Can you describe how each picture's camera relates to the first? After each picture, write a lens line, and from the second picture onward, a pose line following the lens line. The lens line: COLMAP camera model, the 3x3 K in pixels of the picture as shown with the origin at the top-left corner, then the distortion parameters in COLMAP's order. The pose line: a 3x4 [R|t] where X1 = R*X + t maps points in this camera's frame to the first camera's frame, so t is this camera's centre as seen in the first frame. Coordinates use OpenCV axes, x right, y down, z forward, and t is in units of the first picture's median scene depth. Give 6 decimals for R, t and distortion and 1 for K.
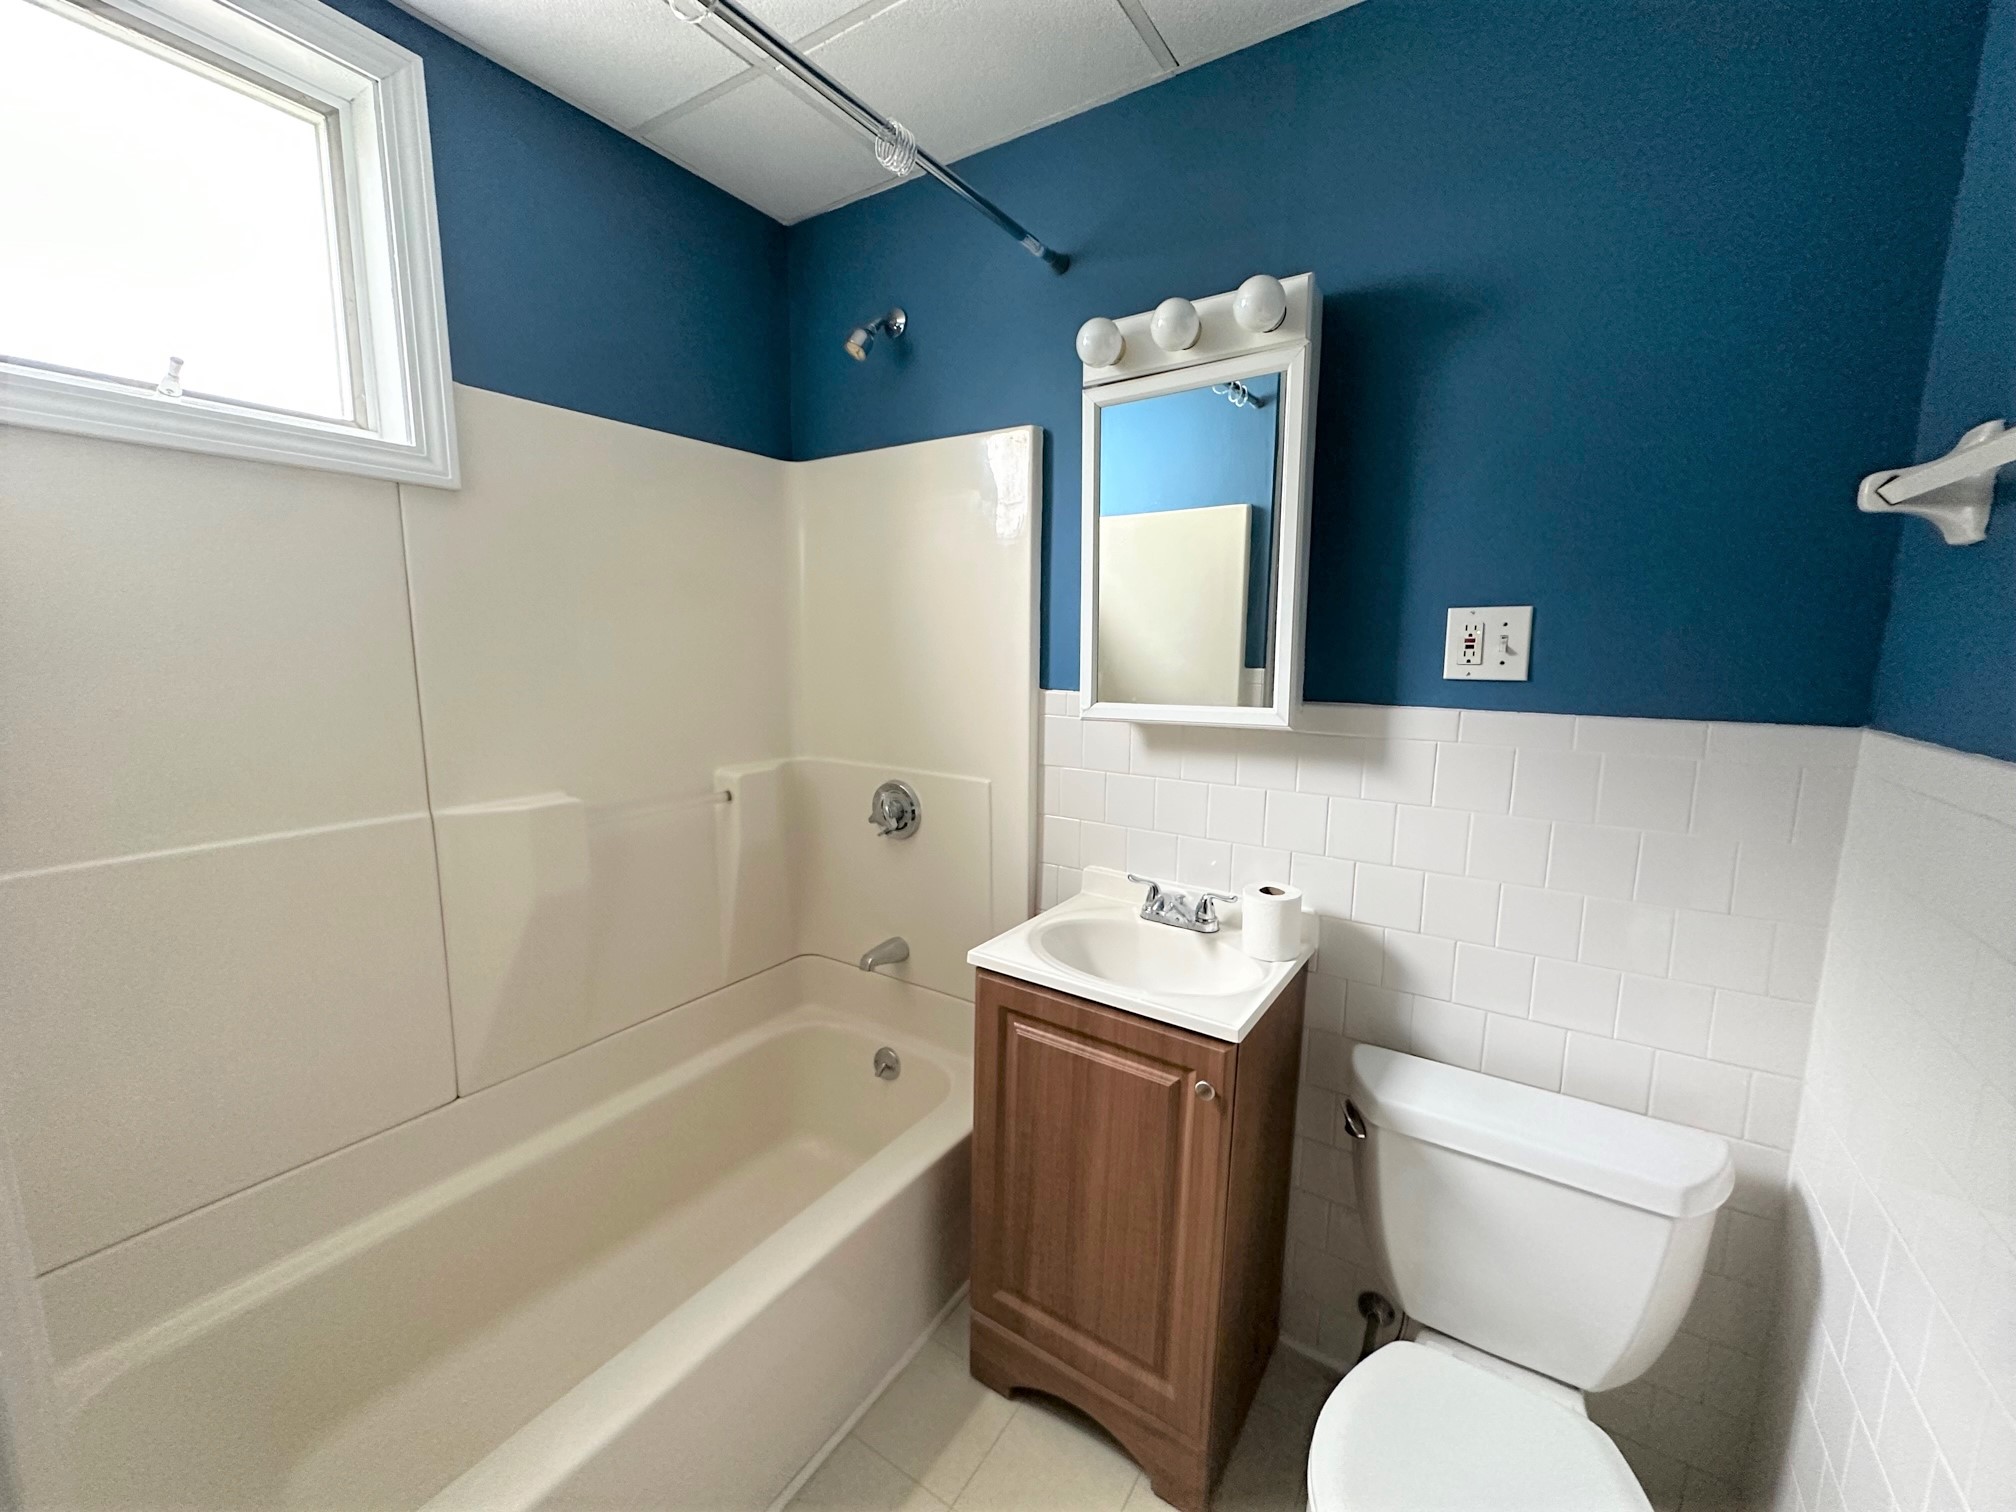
lens RADIAL K [[801.3, 0, 1007.9], [0, 801.3, 753.2], [0, 0, 1]] dist [-0.004210, 0.000248]
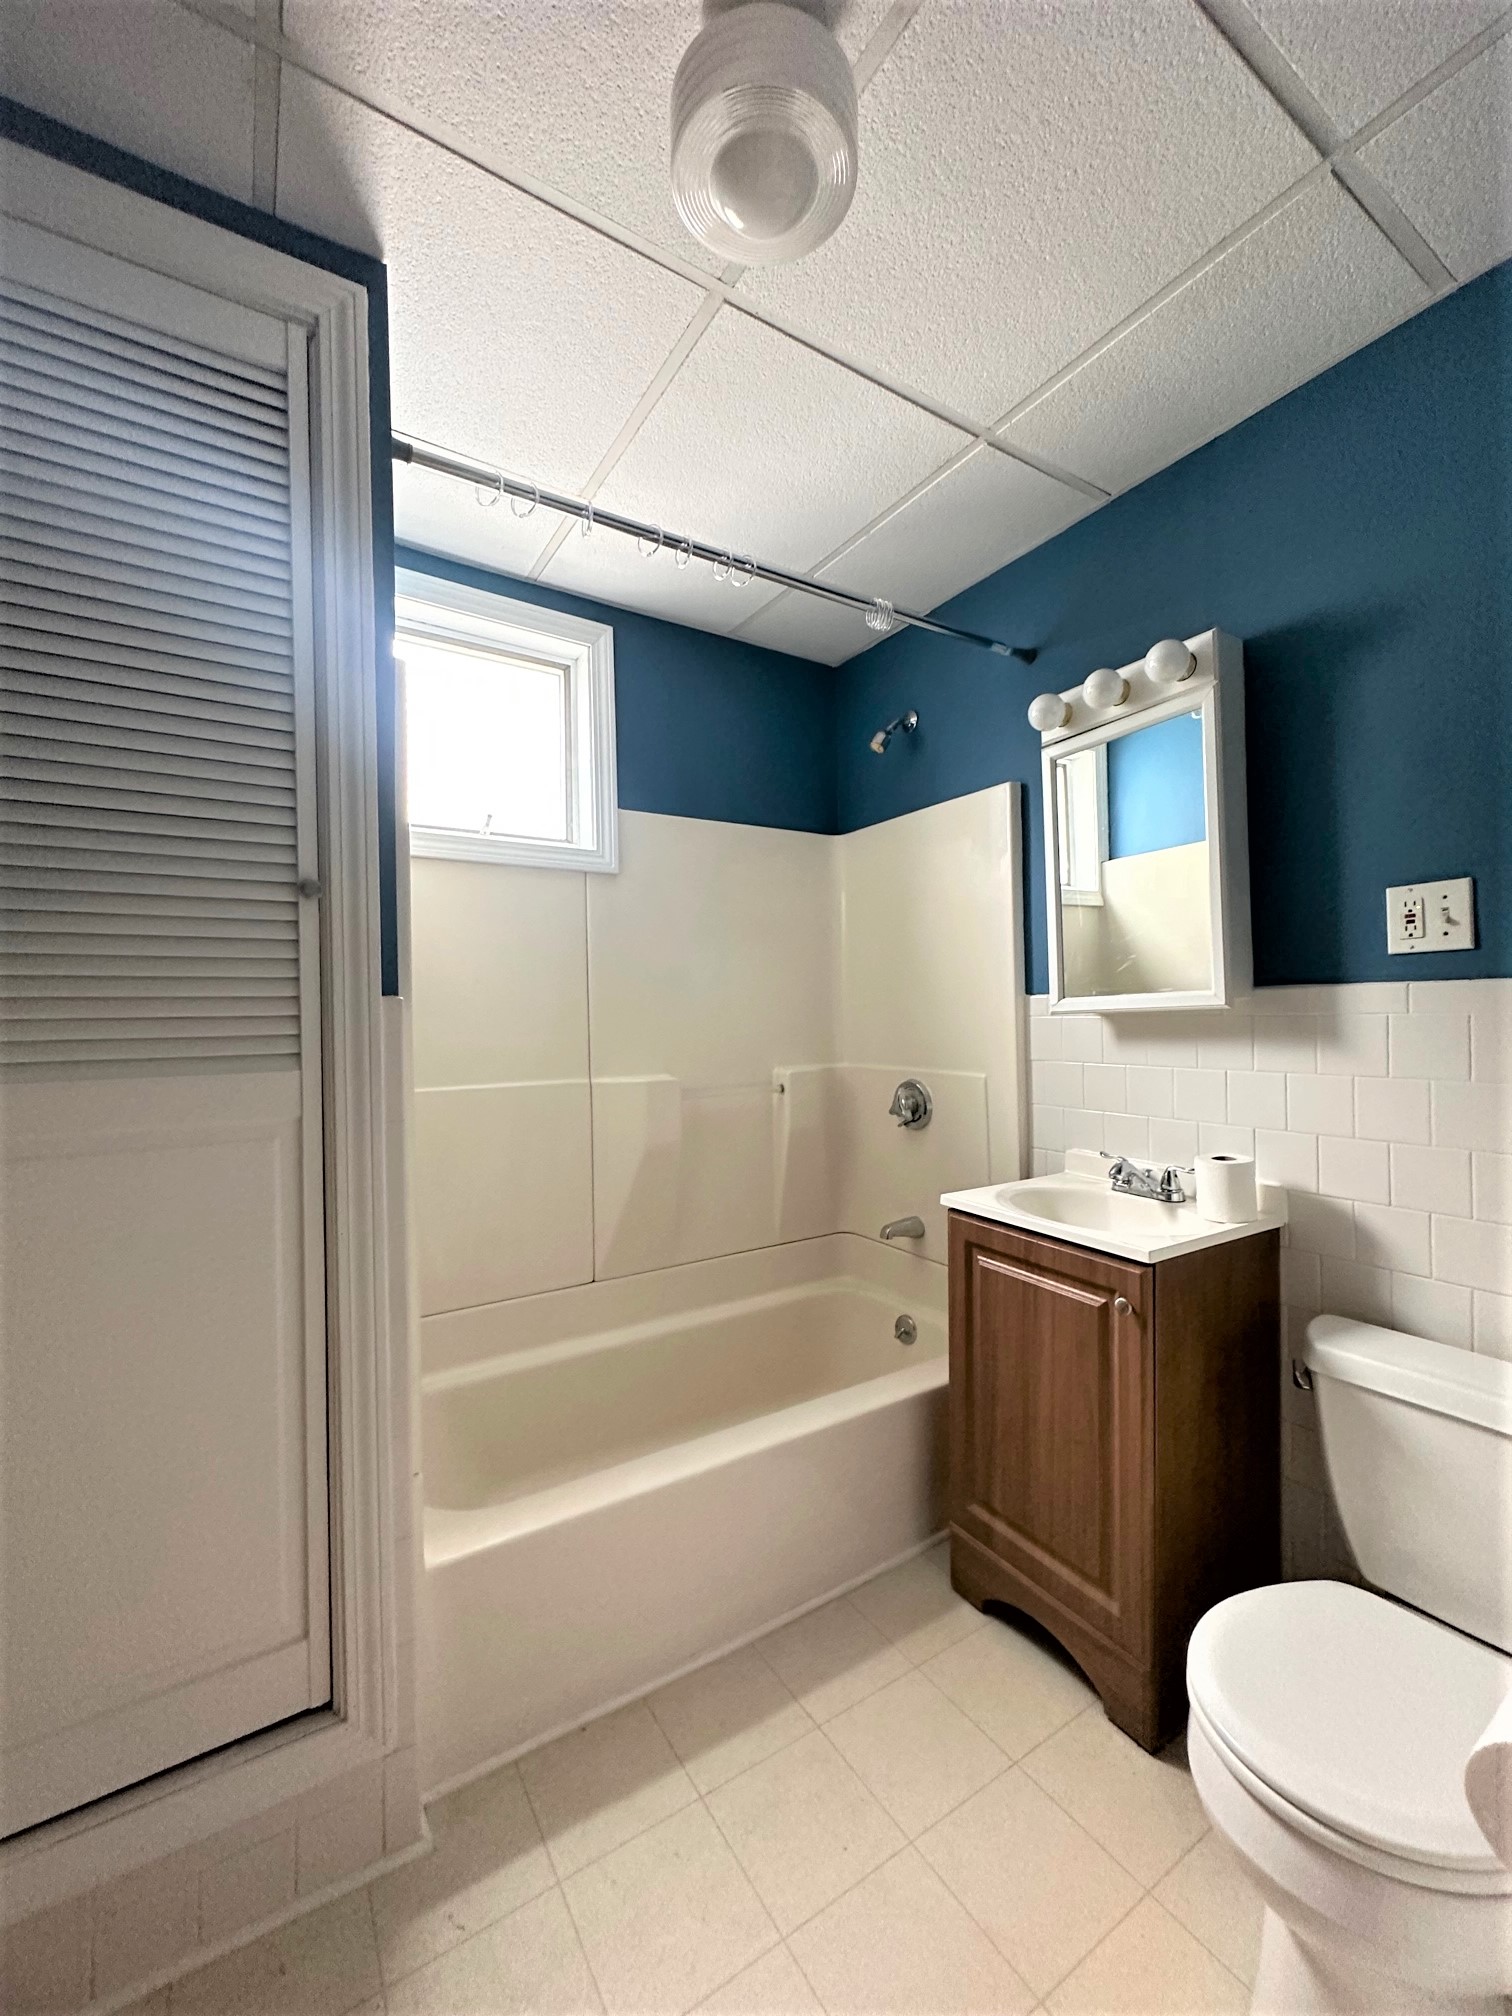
lens RADIAL K [[801.3, 0, 756.0], [0, 801.3, 1008.0], [0, 0, 1]] dist [-0.004210, 0.000248]
pose [[0.907942, -0.027672, -0.418182, 0.213526], [-0.033037, 0.989987, -0.137237, 0.140131], [0.417793, 0.138419, 0.897936, -0.265590]]
